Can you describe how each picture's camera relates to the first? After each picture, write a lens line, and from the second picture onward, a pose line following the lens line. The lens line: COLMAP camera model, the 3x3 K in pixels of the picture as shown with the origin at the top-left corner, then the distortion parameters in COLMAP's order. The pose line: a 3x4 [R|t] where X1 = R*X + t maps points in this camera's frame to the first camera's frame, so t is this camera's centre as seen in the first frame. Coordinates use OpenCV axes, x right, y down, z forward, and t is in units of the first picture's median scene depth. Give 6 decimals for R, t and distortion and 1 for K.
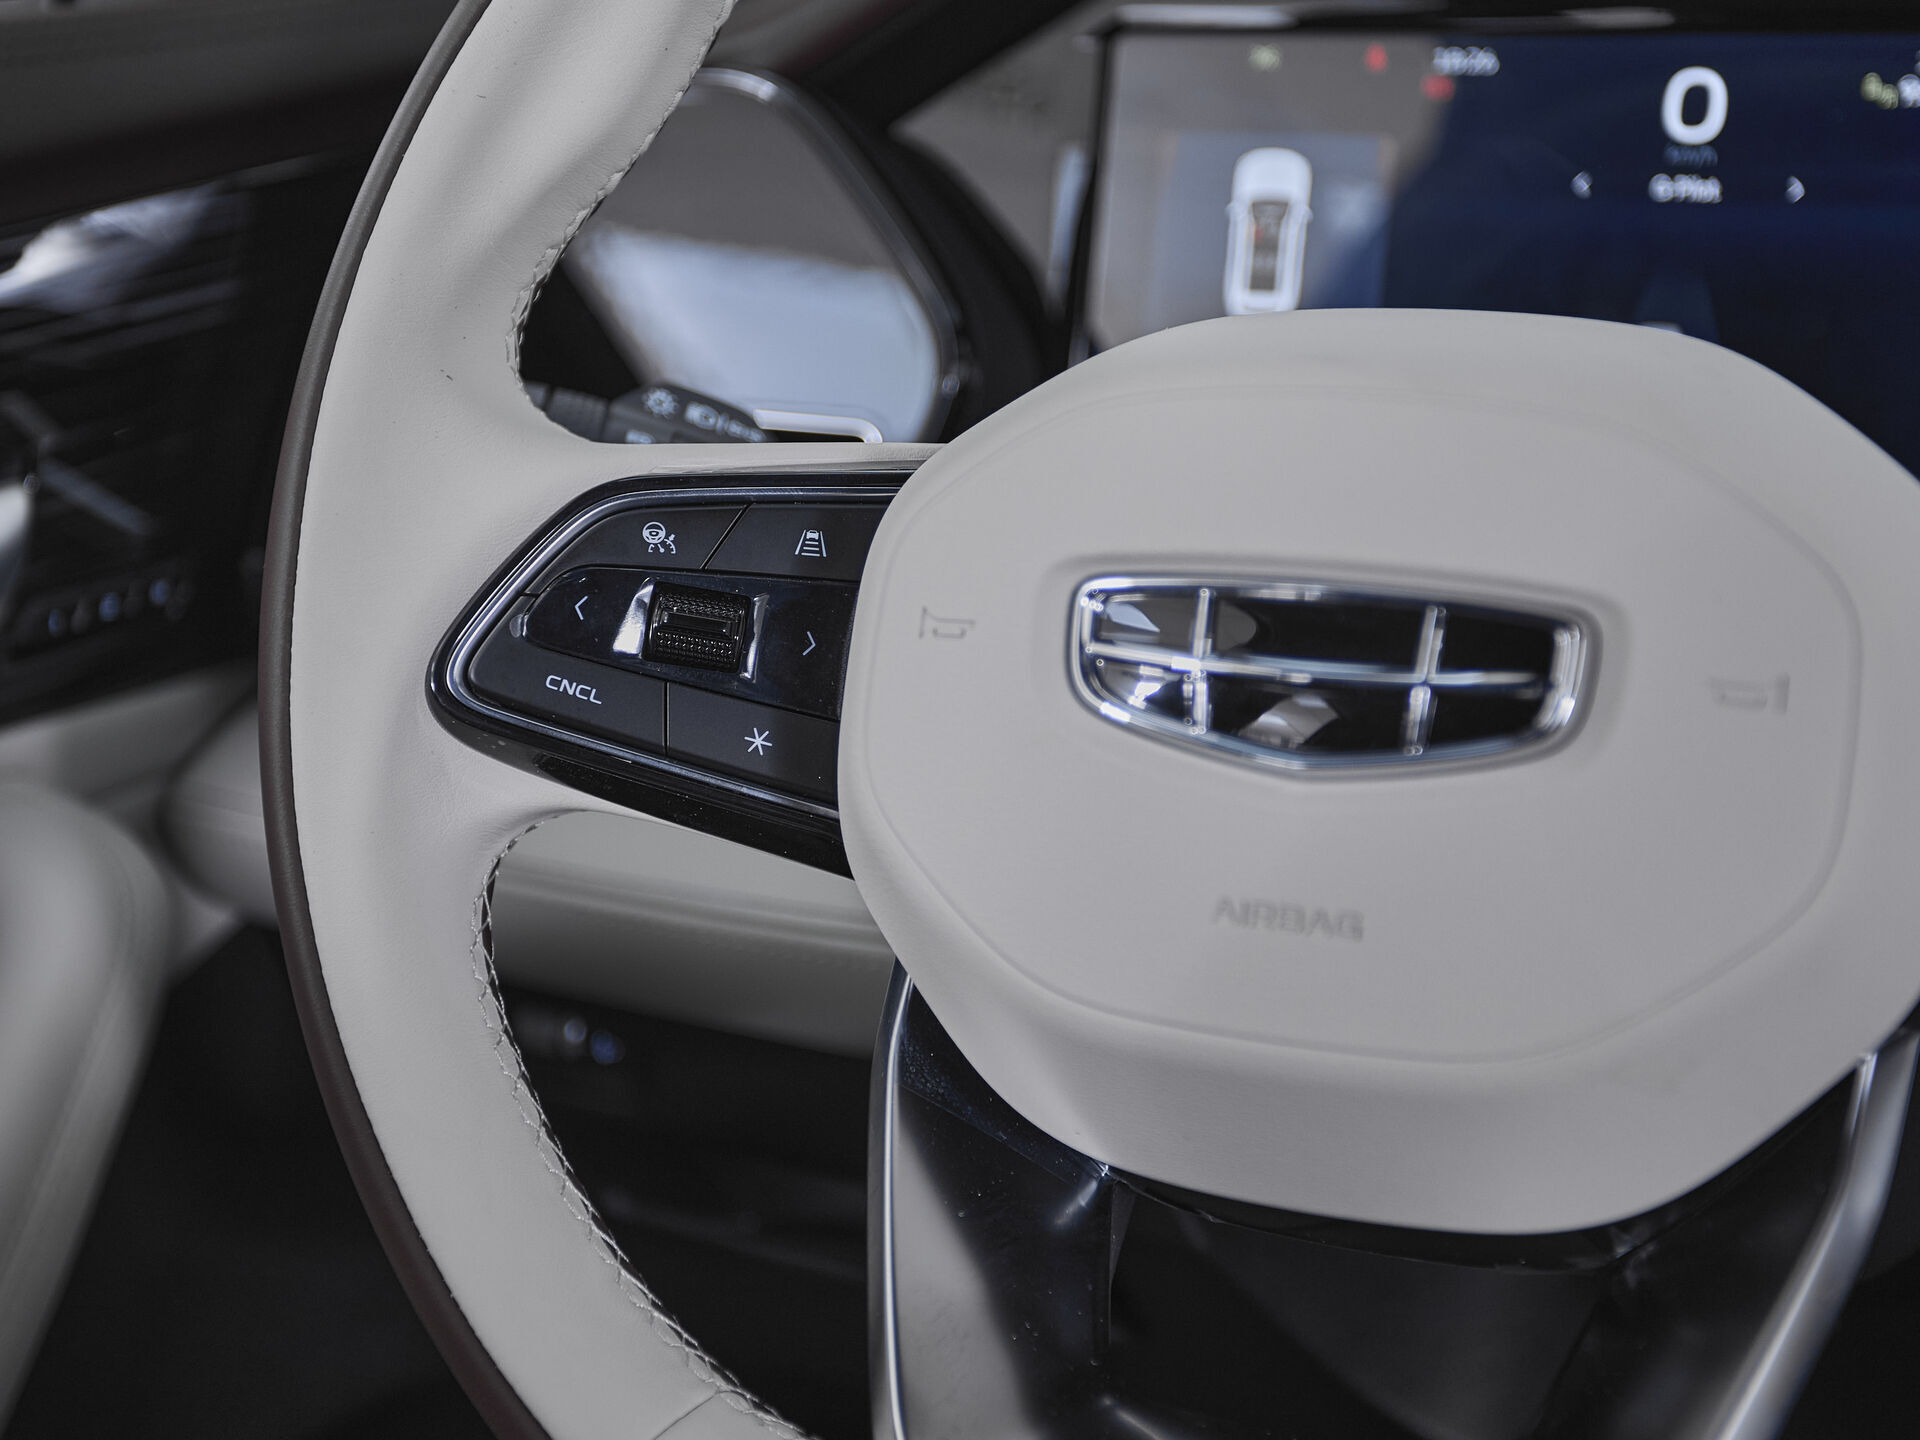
lens RADIAL K [[2542.2, 0, 884.6], [0, 2542.2, 656.6], [0, 0, 1]] dist [0.050717, 0.000000]
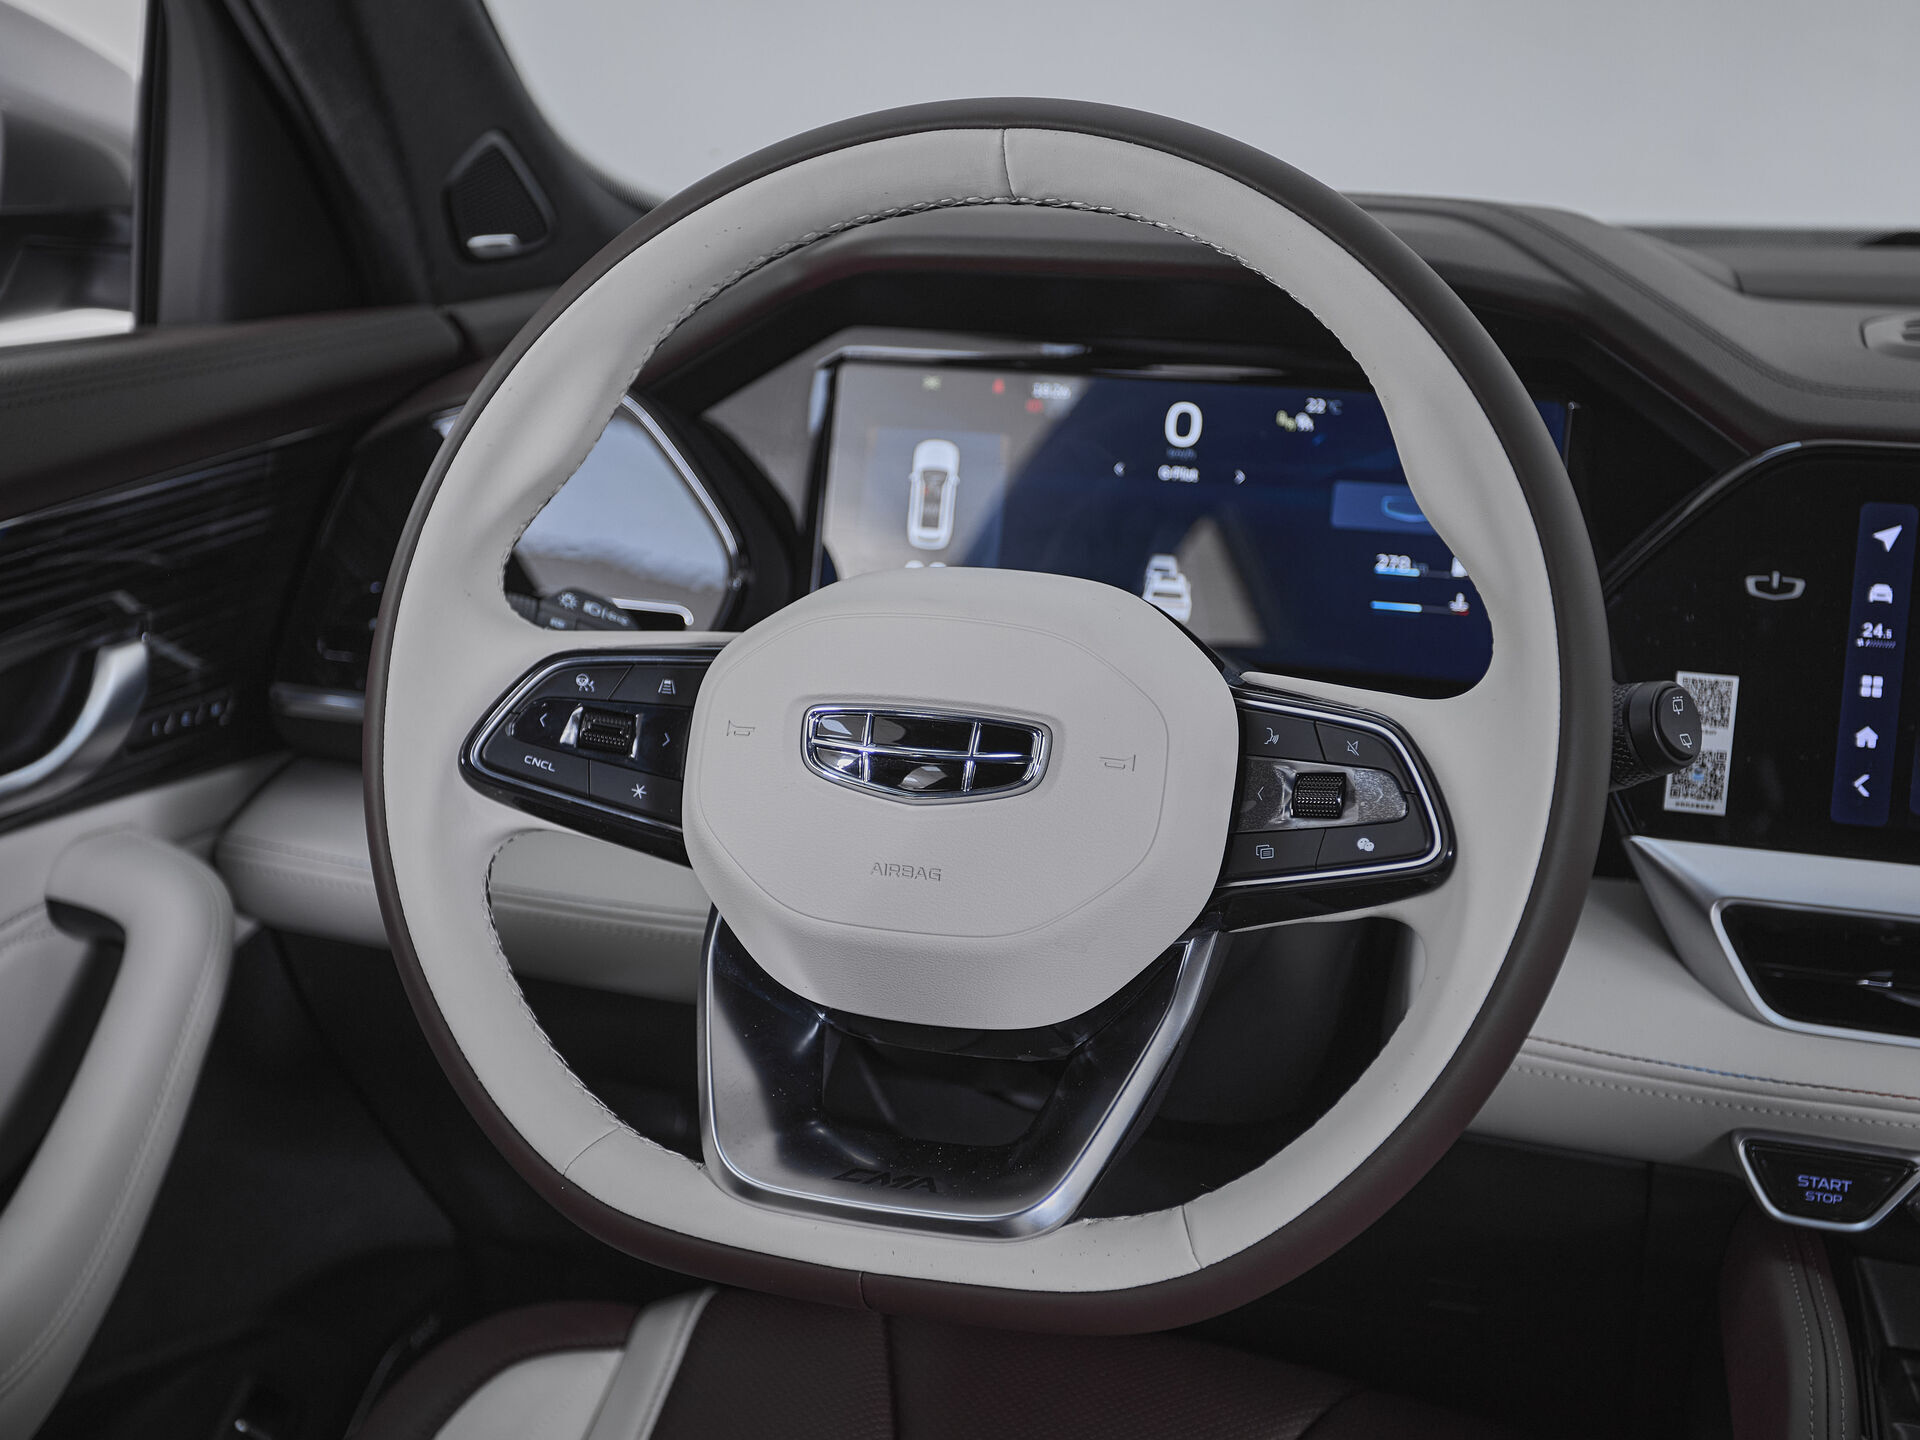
lens RADIAL K [[2542.2, 0, 944.1], [0, 2542.2, 739.9], [0, 0, 1]] dist [0.050717, 0.000000]
pose [[0.993088, 0.004652, 0.117280, -0.046952], [-0.002959, 0.999889, -0.014608, 0.022254], [-0.117335, 0.014160, 0.992991, -0.908059]]
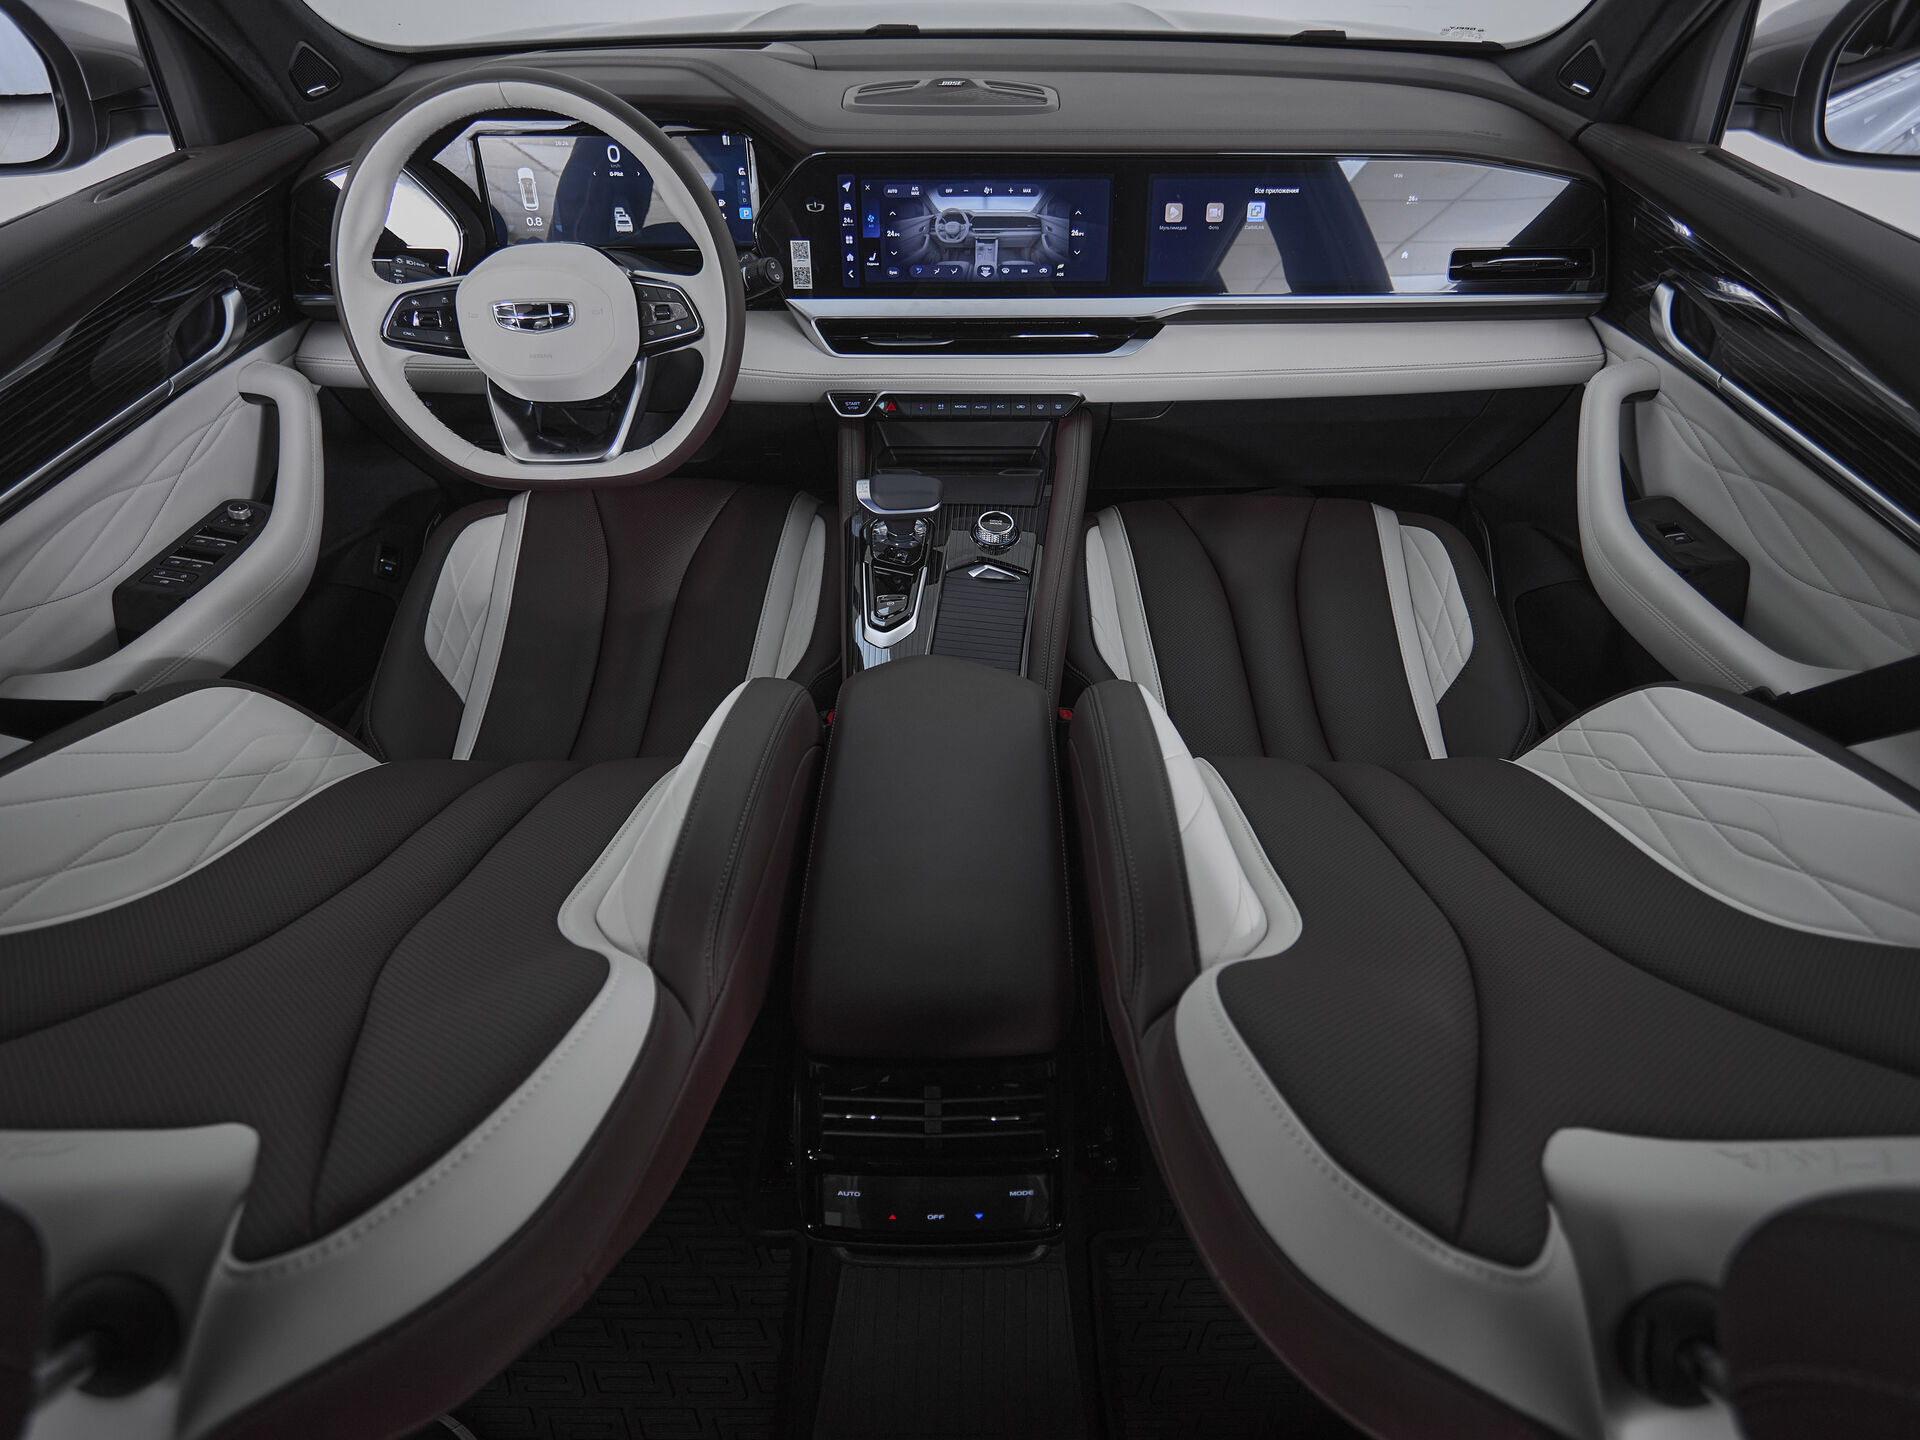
lens RADIAL K [[1056.3, 0, 983.9], [0, 1056.3, 729.8], [0, 0, 1]] dist [0.000969, -0.004610]
pose [[0.910643, -0.267720, 0.314730, 0.070456], [0.099125, 0.881006, 0.462604, -0.174069], [-0.401127, -0.390070, 0.828820, -1.866534]]
